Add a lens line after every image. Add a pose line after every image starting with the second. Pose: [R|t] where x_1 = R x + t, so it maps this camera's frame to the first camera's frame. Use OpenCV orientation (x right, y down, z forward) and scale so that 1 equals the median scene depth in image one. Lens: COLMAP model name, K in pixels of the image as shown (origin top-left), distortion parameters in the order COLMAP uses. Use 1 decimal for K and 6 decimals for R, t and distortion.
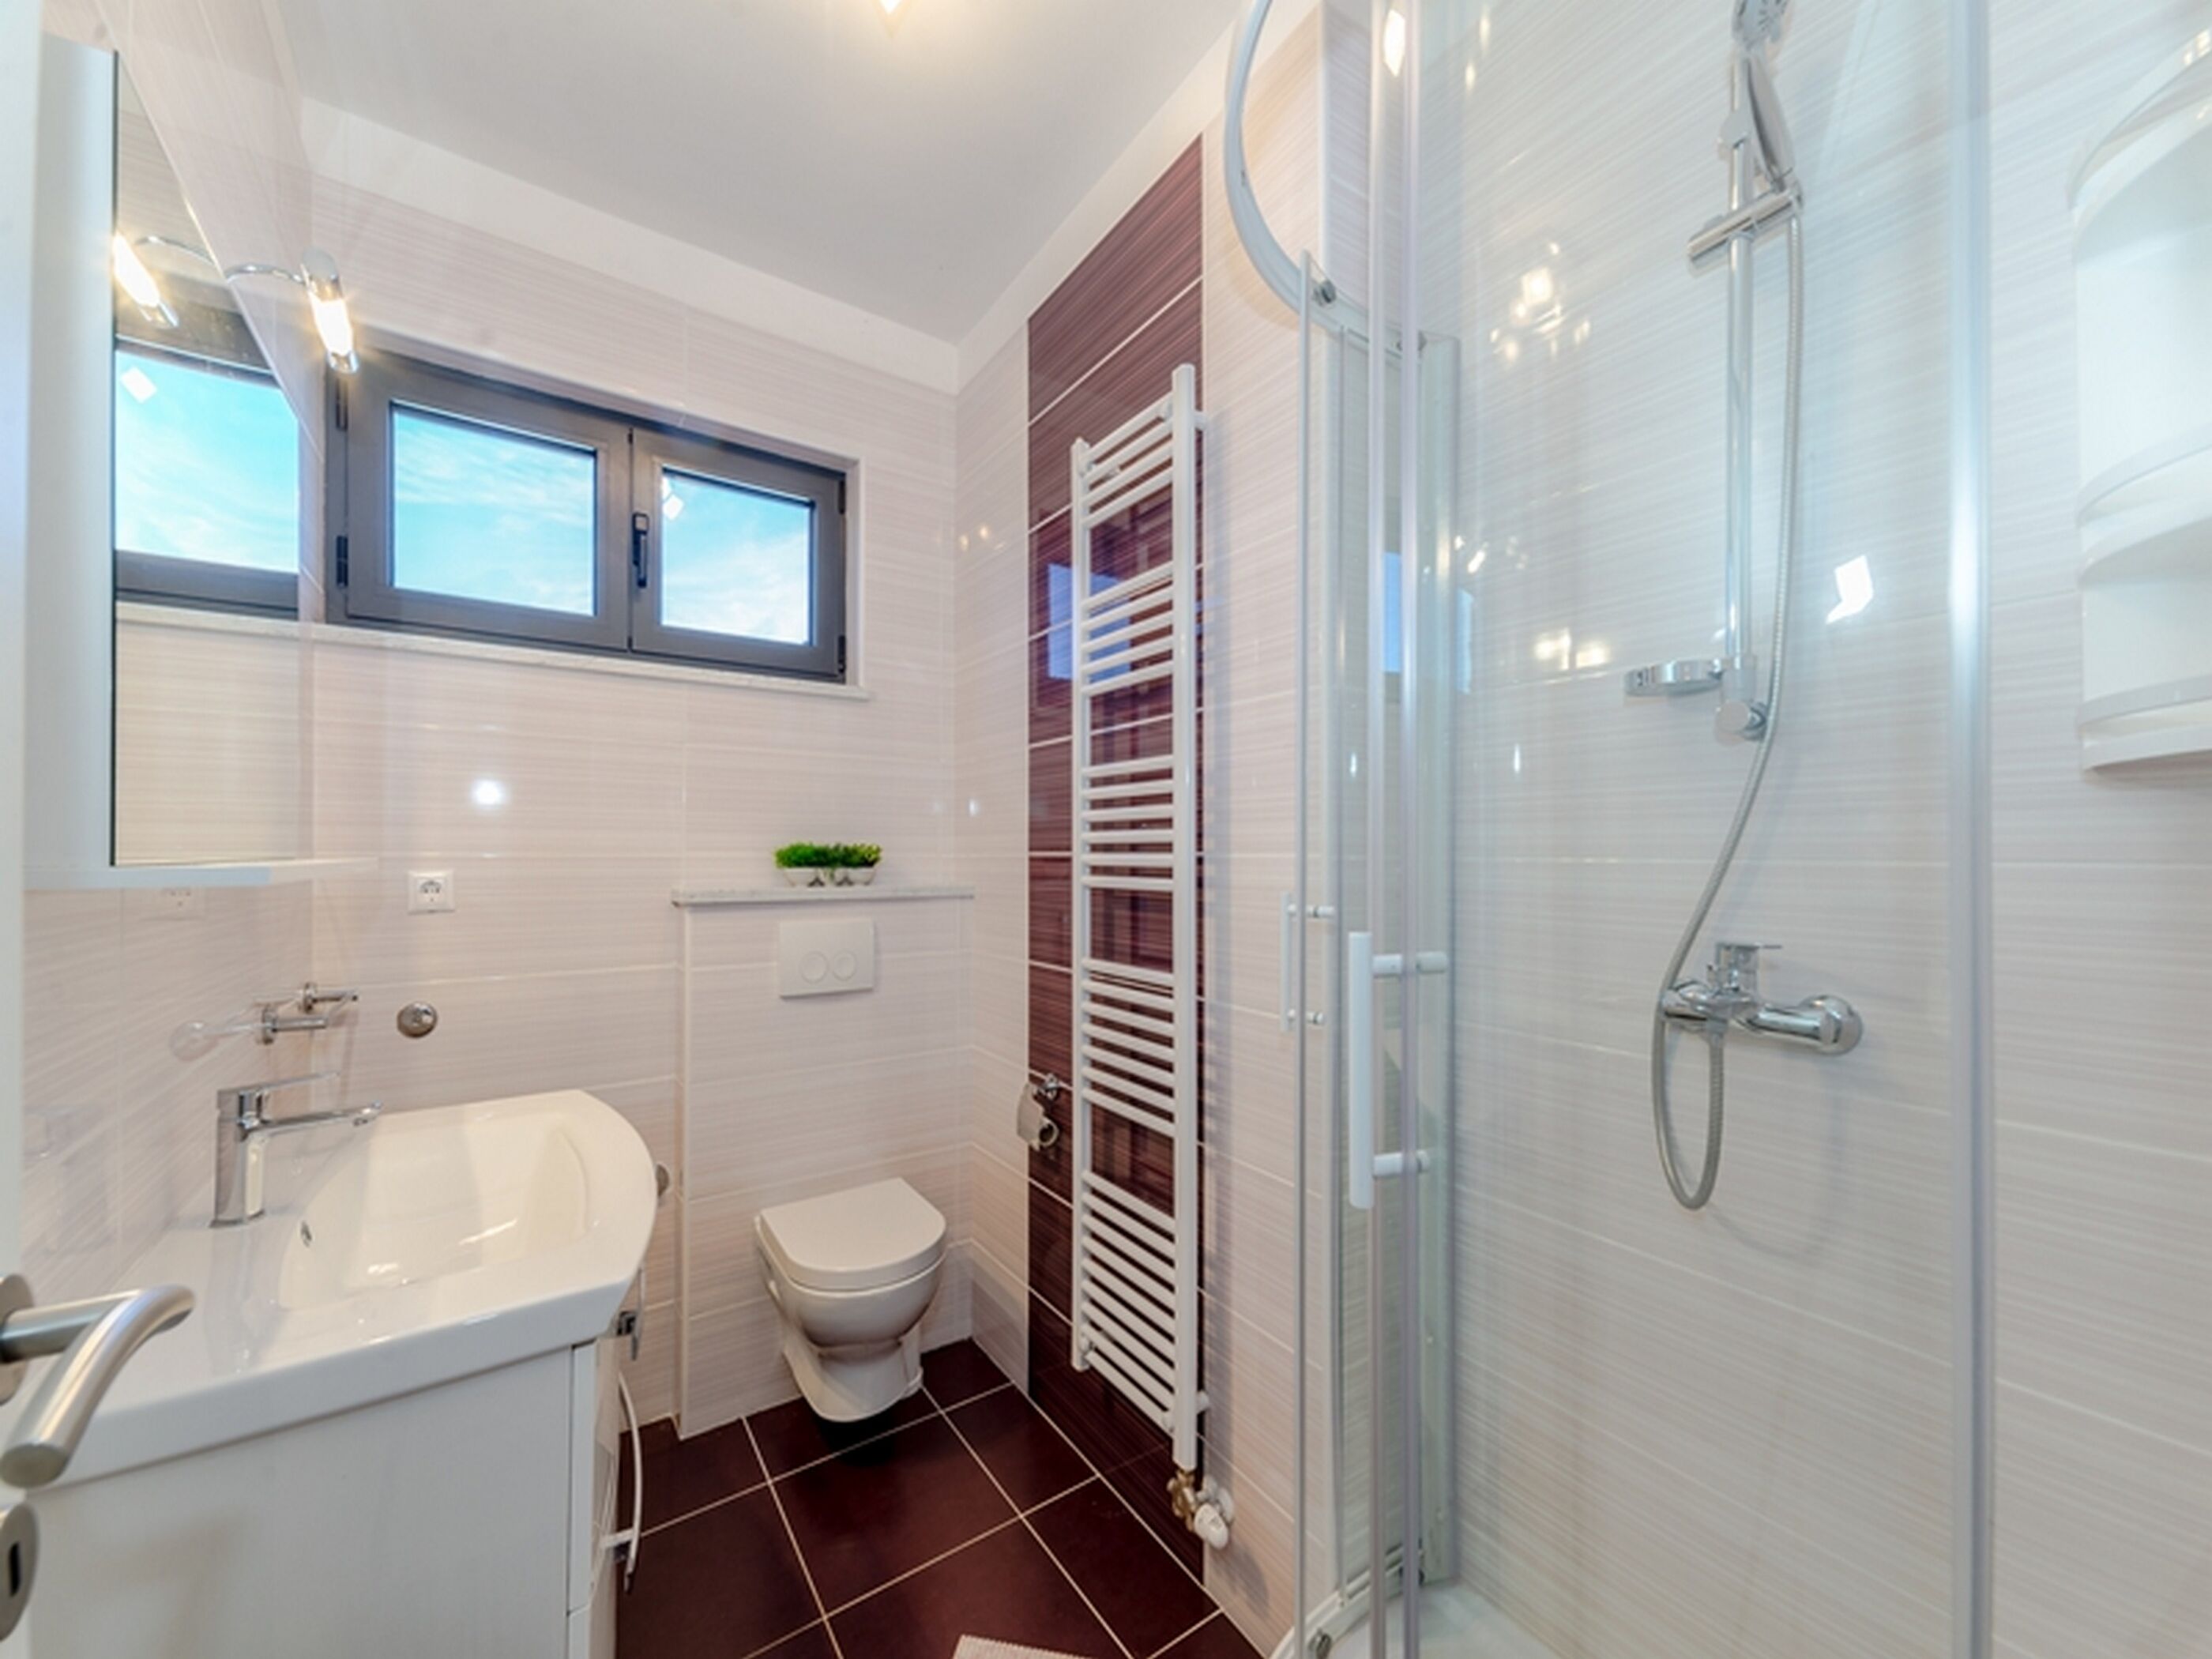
lens RADIAL K [[865.0, 0, 1099.7], [0, 865.0, 865.4], [0, 0, 1]] dist [0.002707, 0.000331]
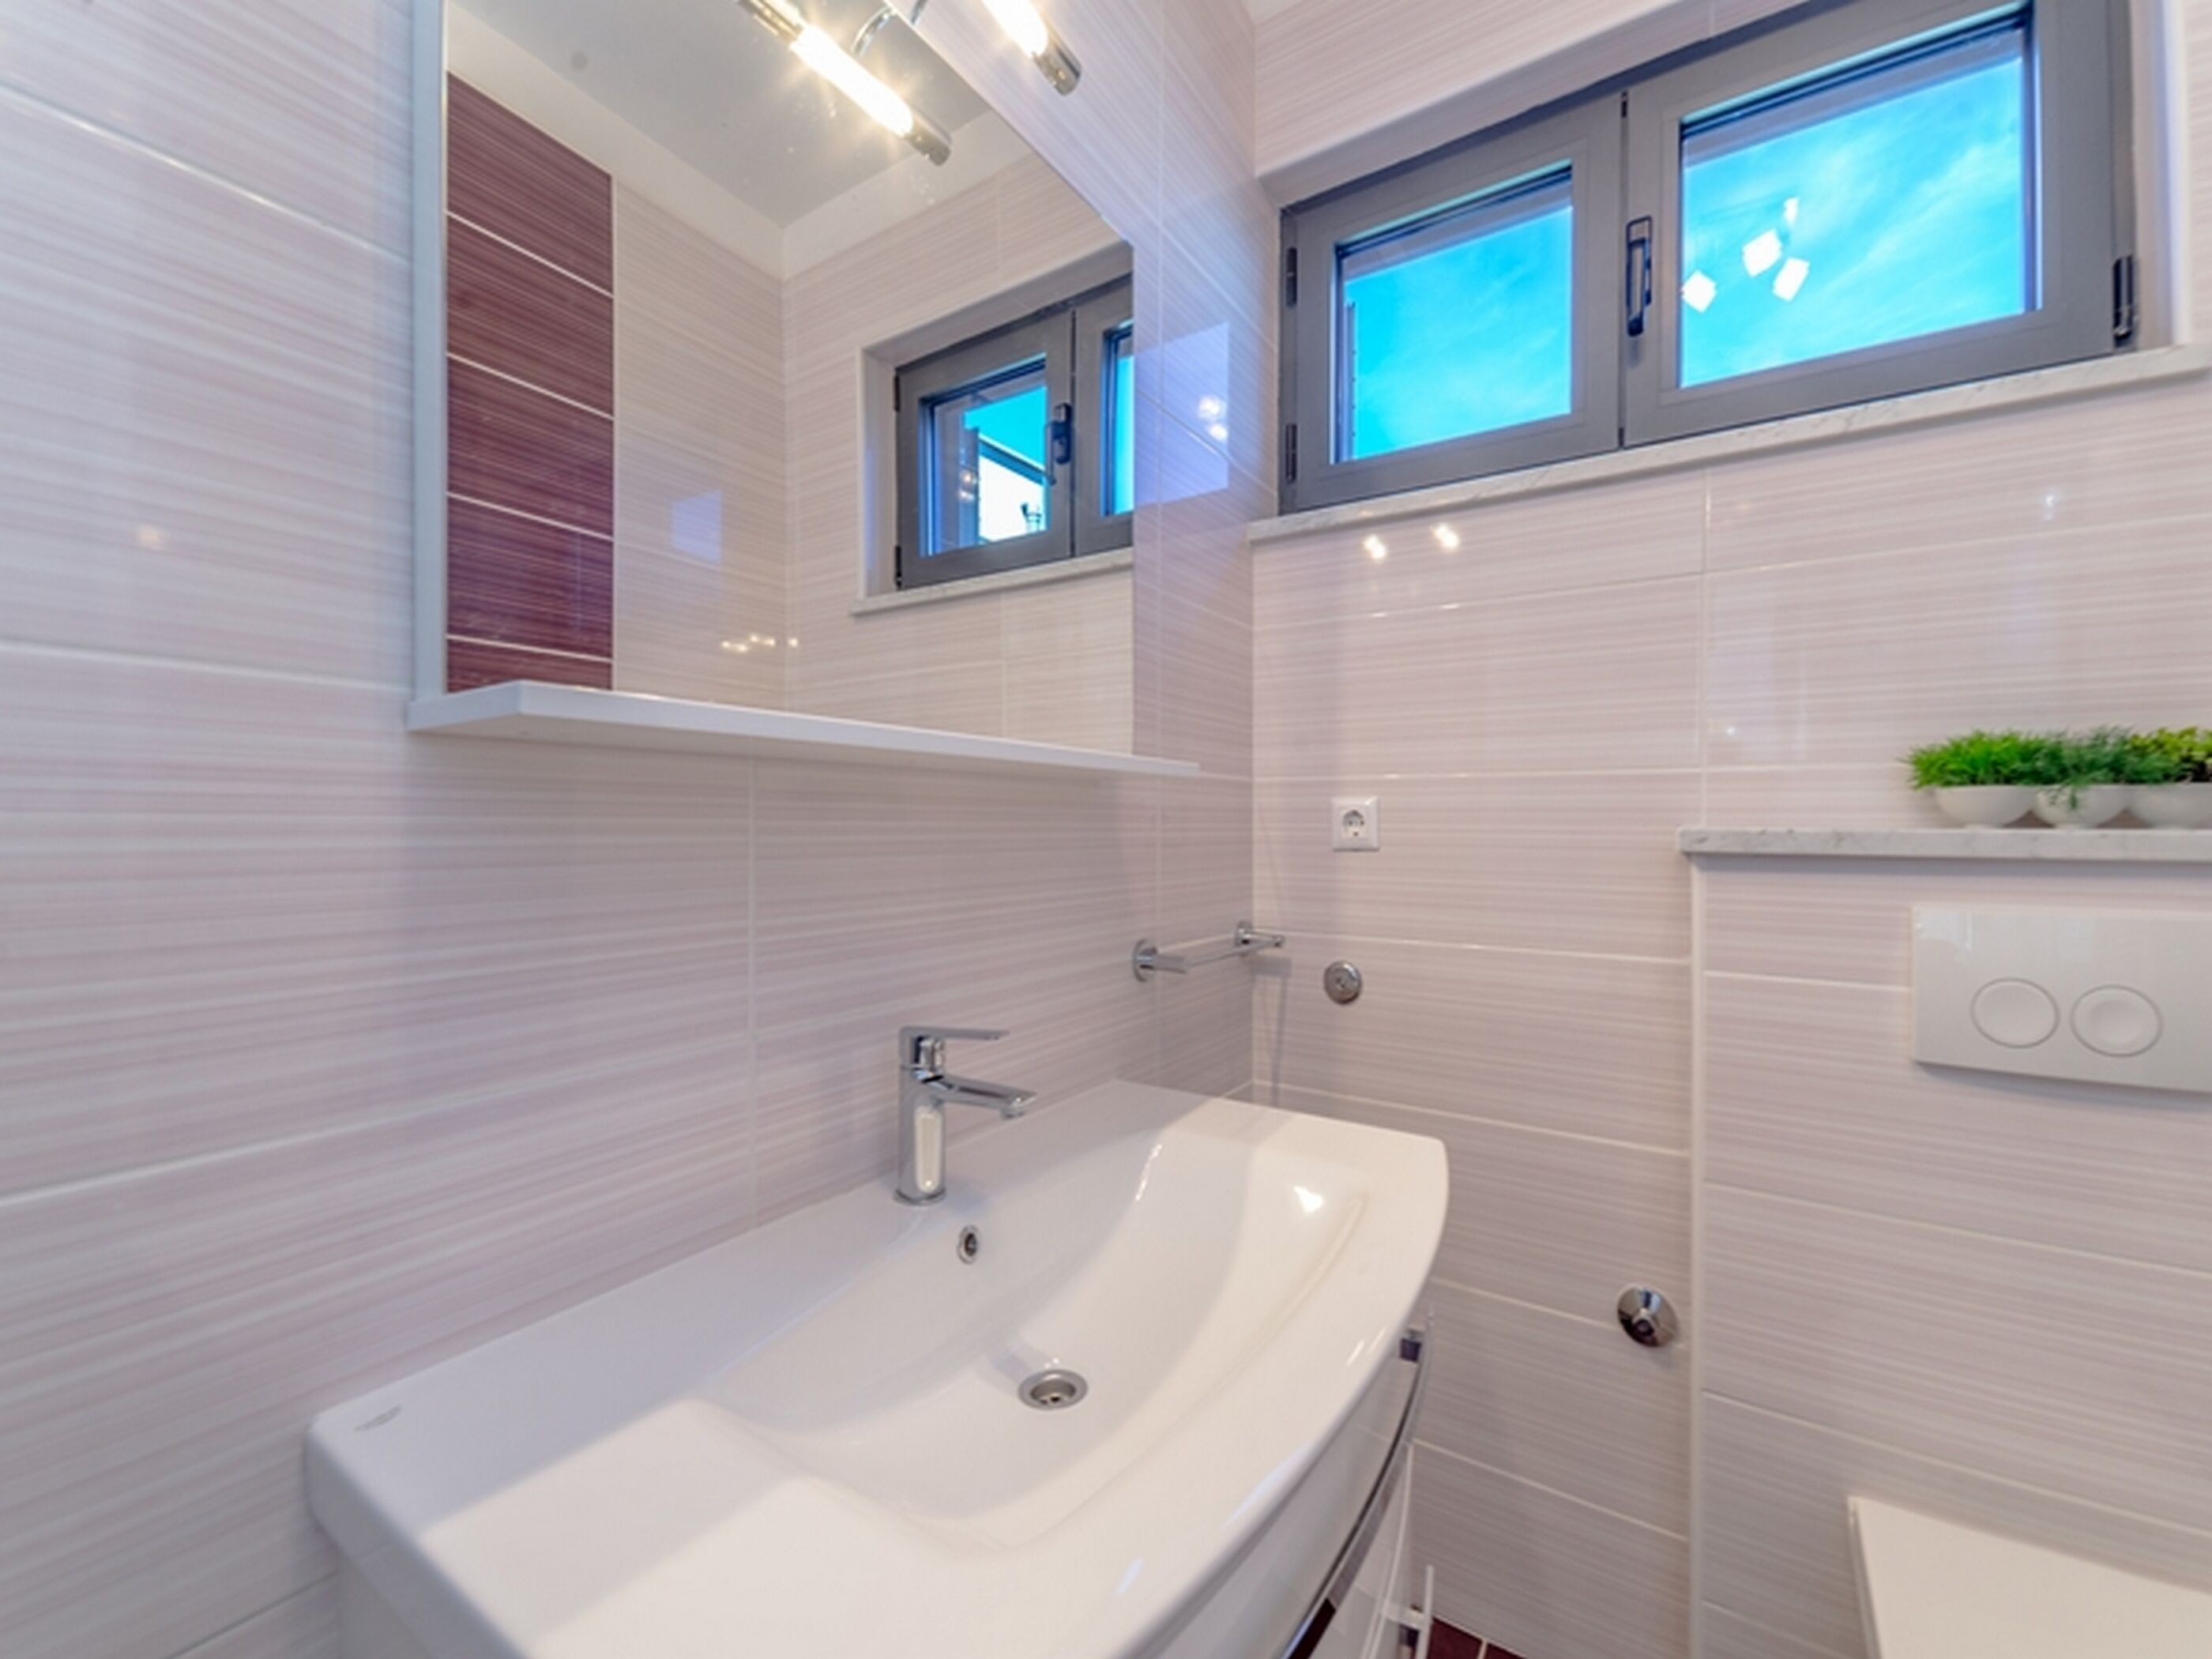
lens RADIAL K [[893.6, 0, 1105.4], [0, 893.6, 817.5], [0, 0, 1]] dist [0.023381, -0.010692]
pose [[0.367396, -0.009823, -0.930013, -0.079170], [-0.017332, 0.999698, -0.017406, 0.038325], [0.929903, 0.022514, 0.367115, 0.436376]]
